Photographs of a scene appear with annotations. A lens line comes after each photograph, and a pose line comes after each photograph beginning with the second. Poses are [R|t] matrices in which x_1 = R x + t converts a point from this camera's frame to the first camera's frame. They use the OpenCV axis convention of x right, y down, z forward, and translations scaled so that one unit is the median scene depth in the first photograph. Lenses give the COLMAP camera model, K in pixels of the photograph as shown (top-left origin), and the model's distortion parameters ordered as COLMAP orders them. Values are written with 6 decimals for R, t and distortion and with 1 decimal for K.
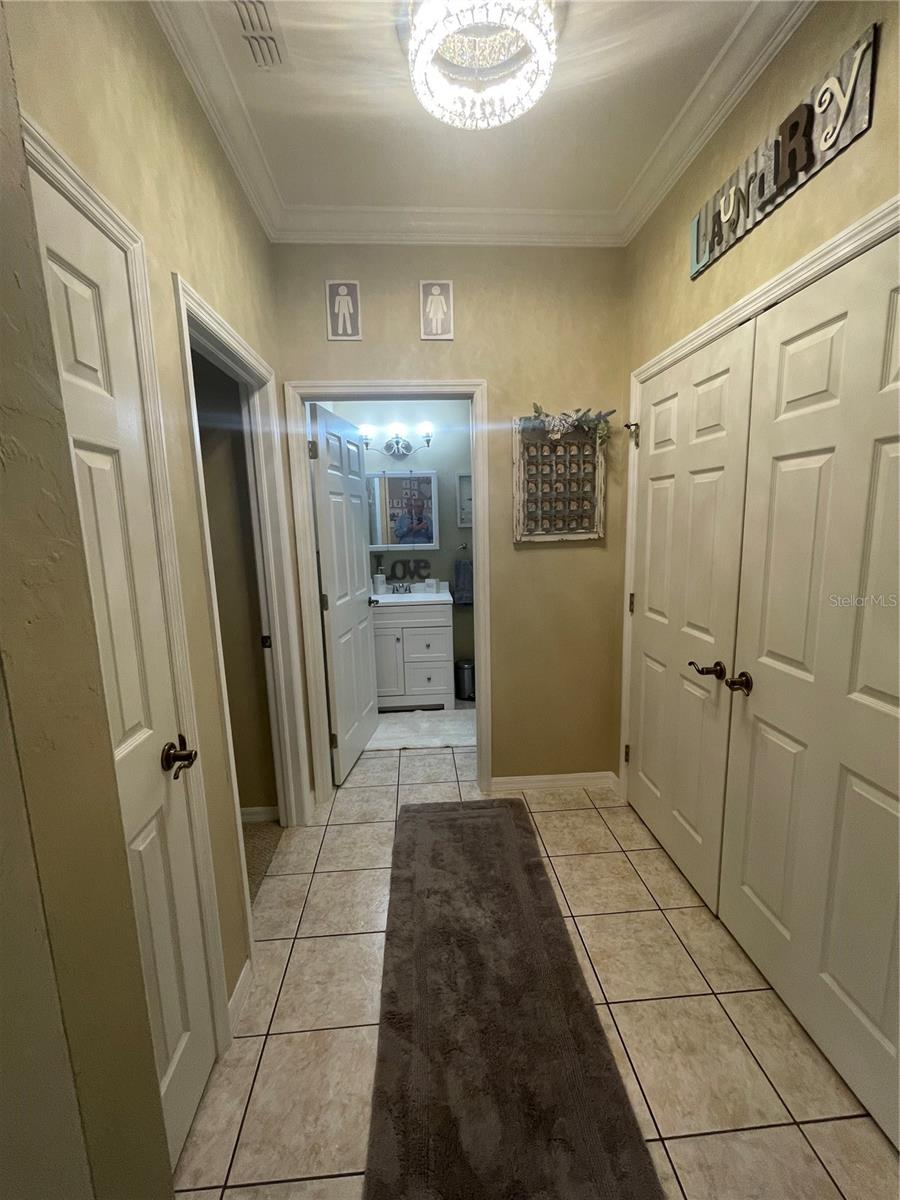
lens RADIAL K [[495.9, 0, 454.5], [0, 495.9, 598.1], [0, 0, 1]] dist [-0.002477, 0.000270]
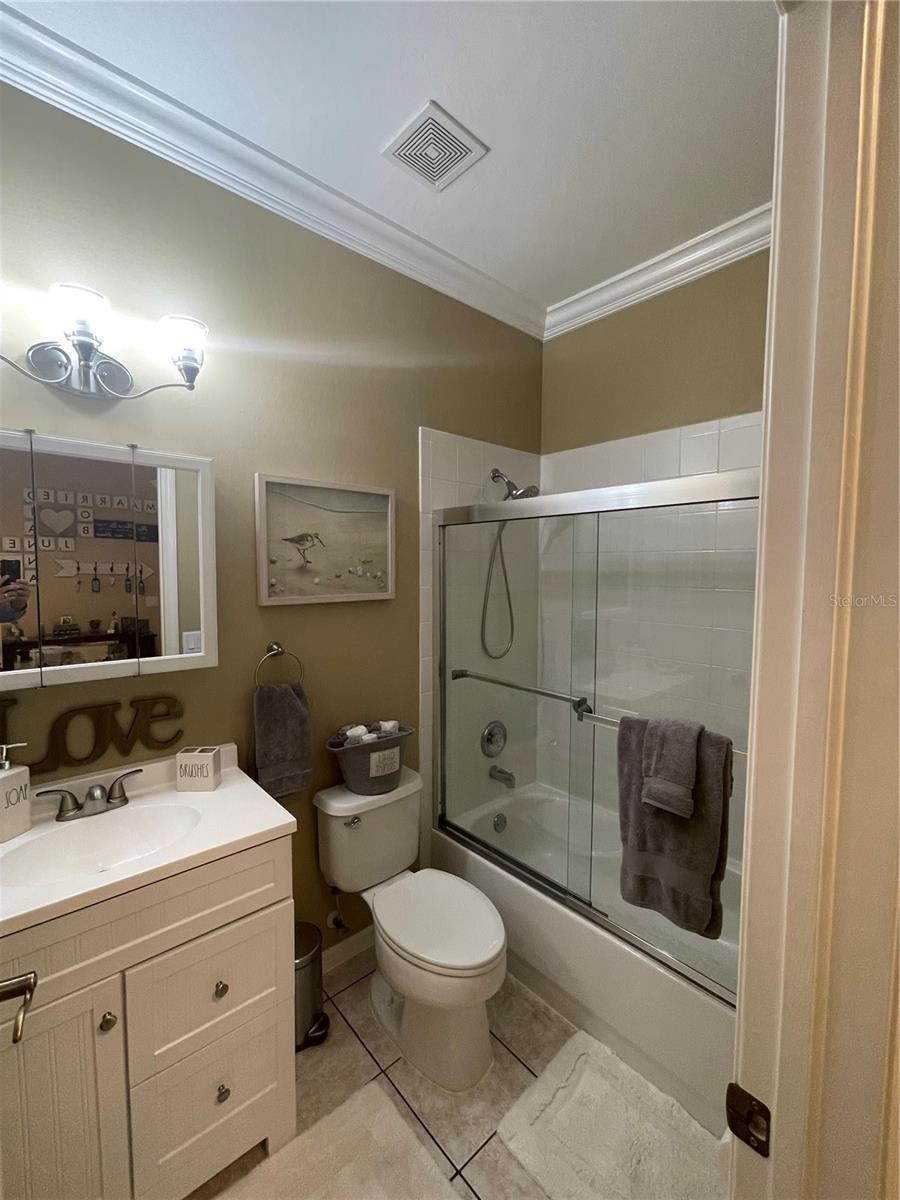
lens RADIAL K [[495.9, 0, 447.7], [0, 495.9, 598.9], [0, 0, 1]] dist [-0.002477, 0.000270]
pose [[0.796651, -0.004751, 0.604420, -0.115593], [0.068064, 0.994314, -0.081896, -0.103818], [-0.600595, 0.106381, 0.792445, 0.583021]]
